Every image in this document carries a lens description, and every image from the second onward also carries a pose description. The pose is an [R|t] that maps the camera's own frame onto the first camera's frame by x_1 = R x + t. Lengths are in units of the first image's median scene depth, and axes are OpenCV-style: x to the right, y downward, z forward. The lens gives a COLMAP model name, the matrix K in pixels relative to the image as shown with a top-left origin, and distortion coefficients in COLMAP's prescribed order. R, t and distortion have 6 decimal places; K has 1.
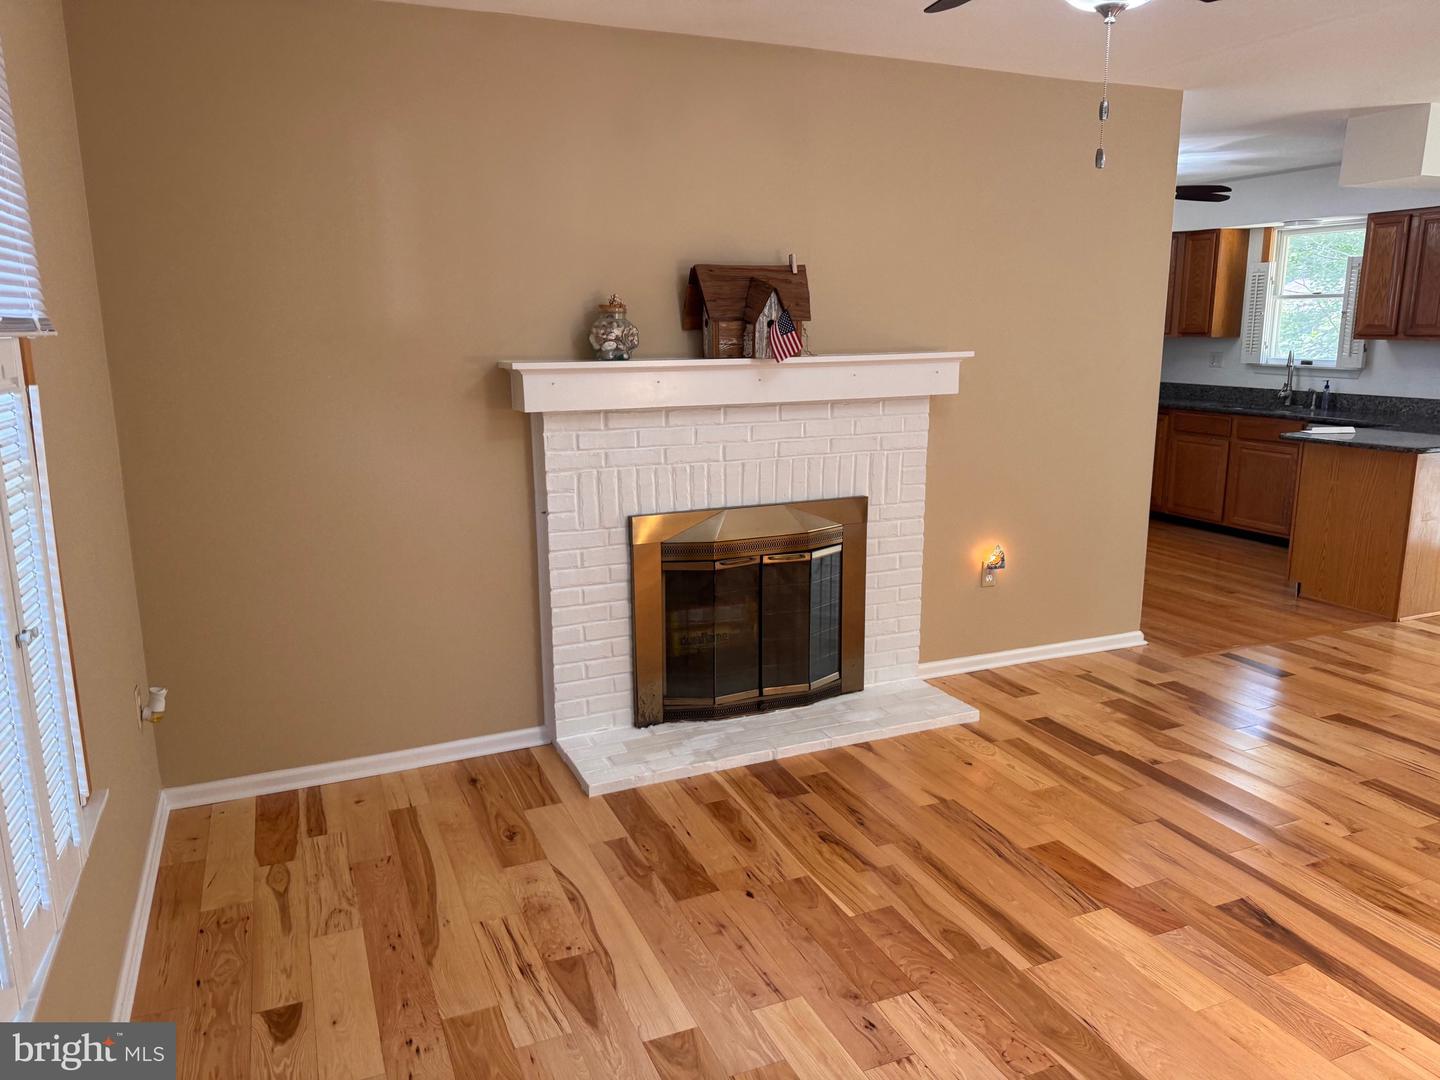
lens RADIAL K [[1001.3, 0, 718.0], [0, 1001.3, 528.2], [0, 0, 1]] dist [0.037643, -0.037670]
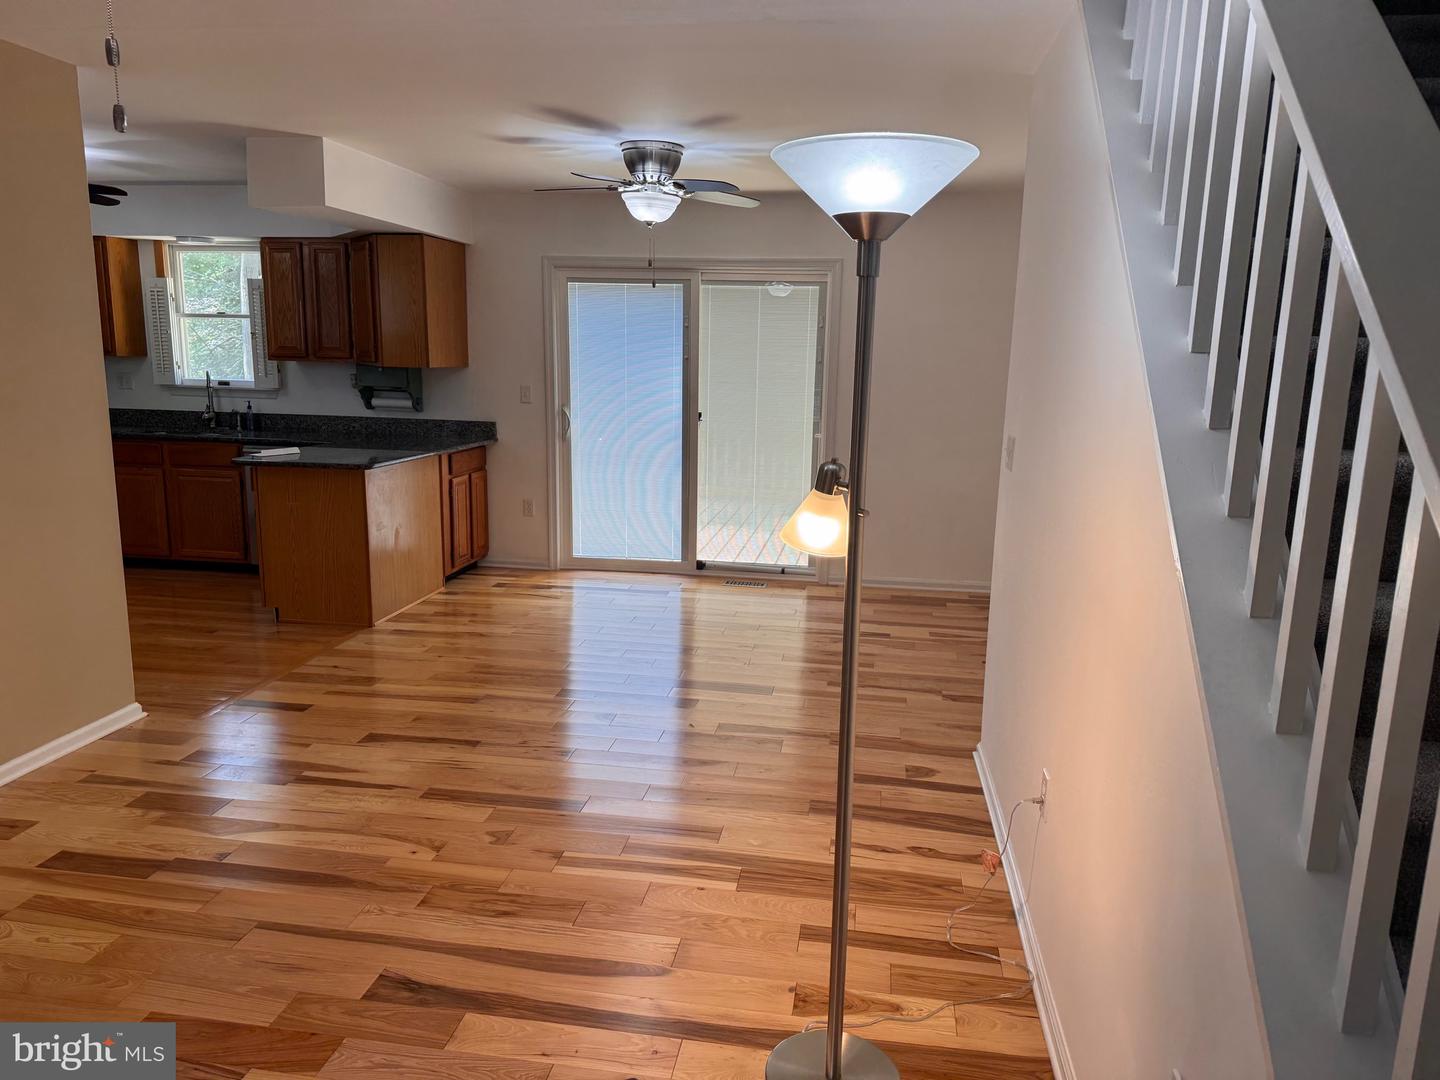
lens RADIAL K [[1023.1, 0, 720.0], [0, 1023.1, 540.0], [0, 0, 1]] dist [0.040621, -0.051976]
pose [[0.538768, -0.140907, 0.830586, -0.021733], [0.148404, 0.986370, 0.071071, -0.025654], [-0.829280, 0.084972, 0.552336, 0.115779]]
